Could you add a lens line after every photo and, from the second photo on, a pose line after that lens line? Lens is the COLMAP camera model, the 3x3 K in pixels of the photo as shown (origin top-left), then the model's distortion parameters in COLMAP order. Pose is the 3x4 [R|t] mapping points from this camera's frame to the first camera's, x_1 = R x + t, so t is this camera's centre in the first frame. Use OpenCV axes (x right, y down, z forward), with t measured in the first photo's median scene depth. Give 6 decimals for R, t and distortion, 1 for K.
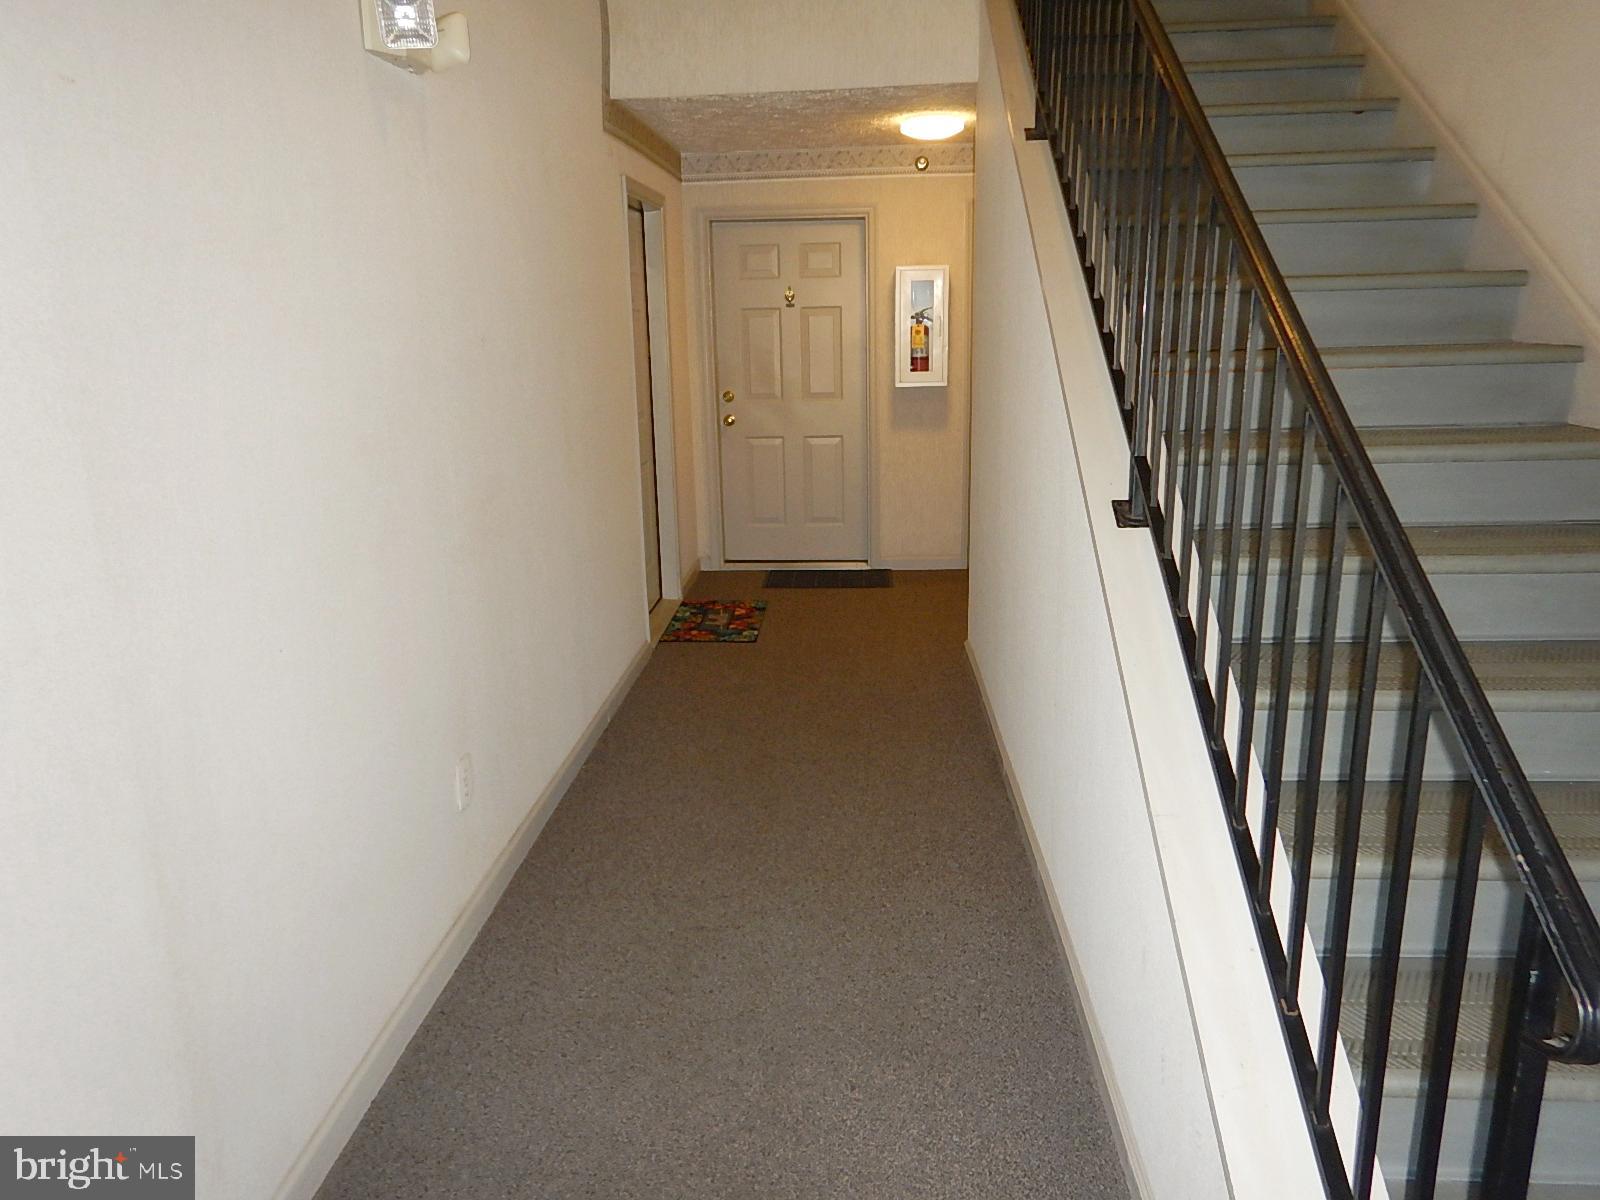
lens RADIAL K [[1146.3, 0, 808.2], [0, 1146.3, 594.1], [0, 0, 1]] dist [0.004635, 0.006606]
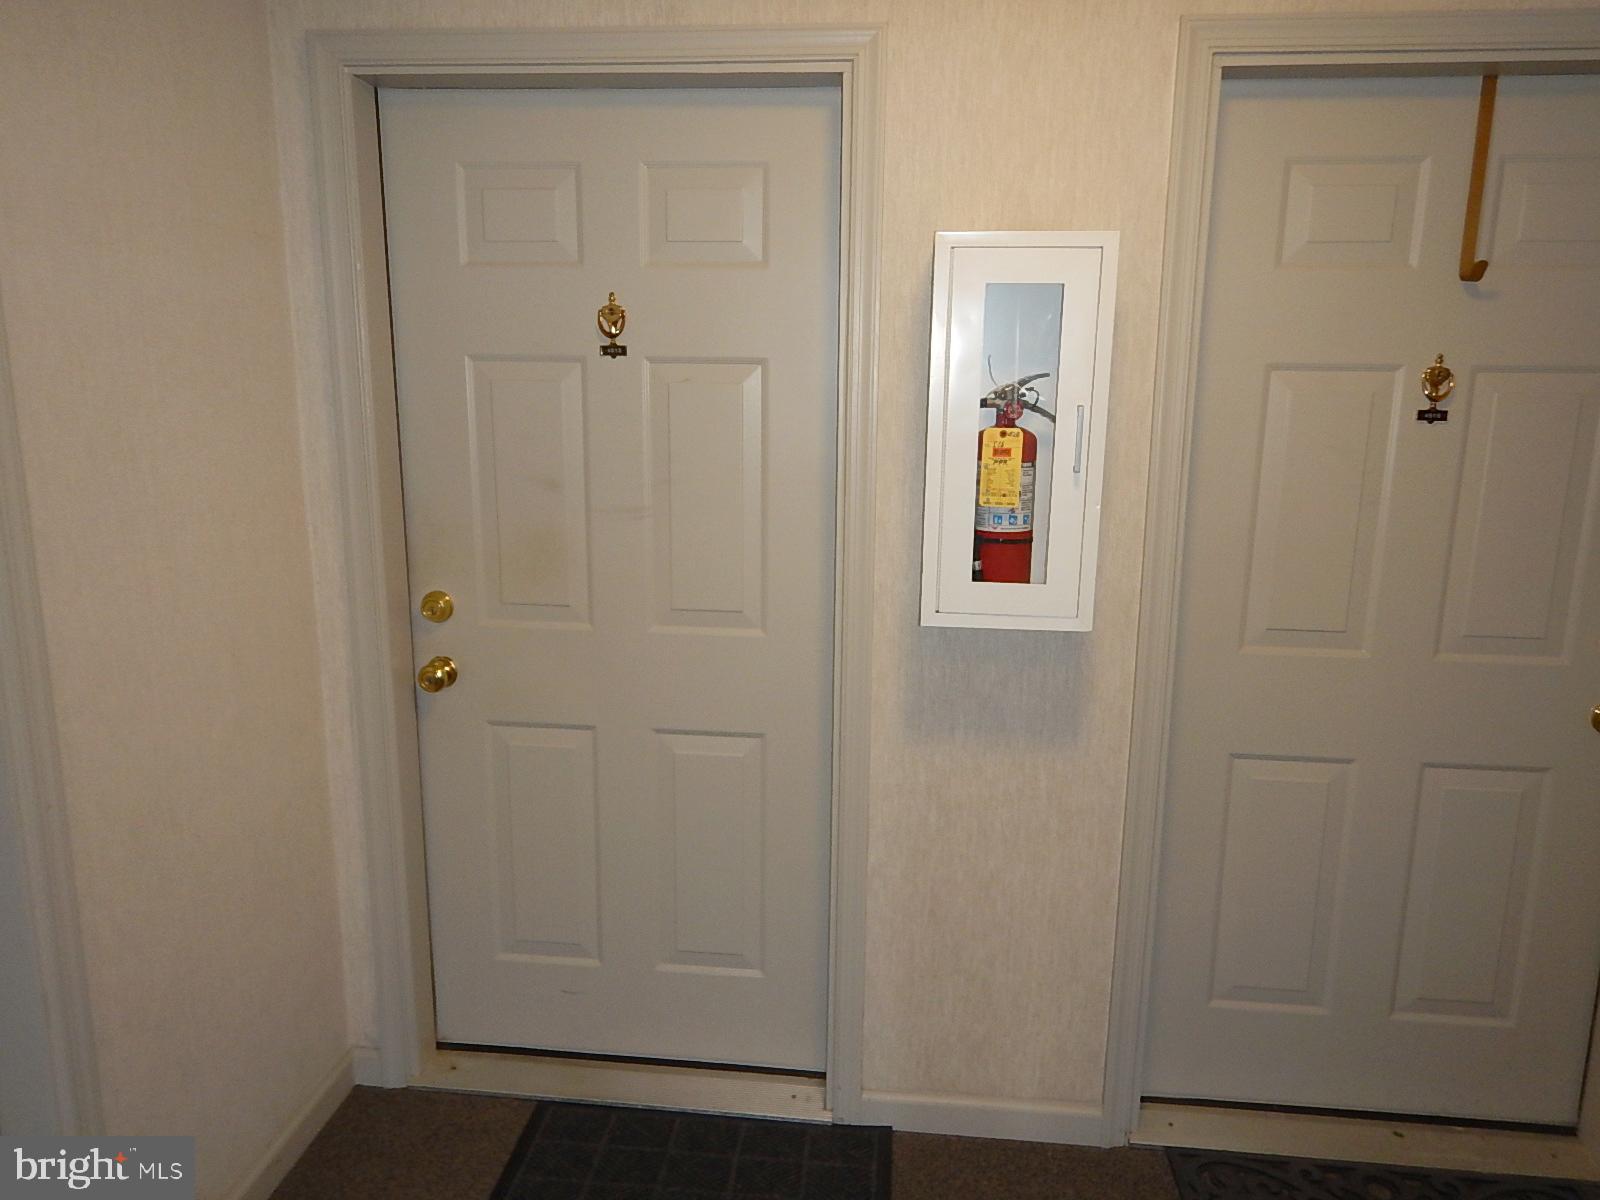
lens RADIAL K [[1146.3, 0, 808.2], [0, 1146.3, 594.1], [0, 0, 1]] dist [0.004635, 0.006606]
pose [[0.998373, 0.037287, -0.043148, 0.058619], [-0.037181, 0.999303, 0.003259, -0.189257], [0.043239, -0.001649, 0.999063, 0.690054]]
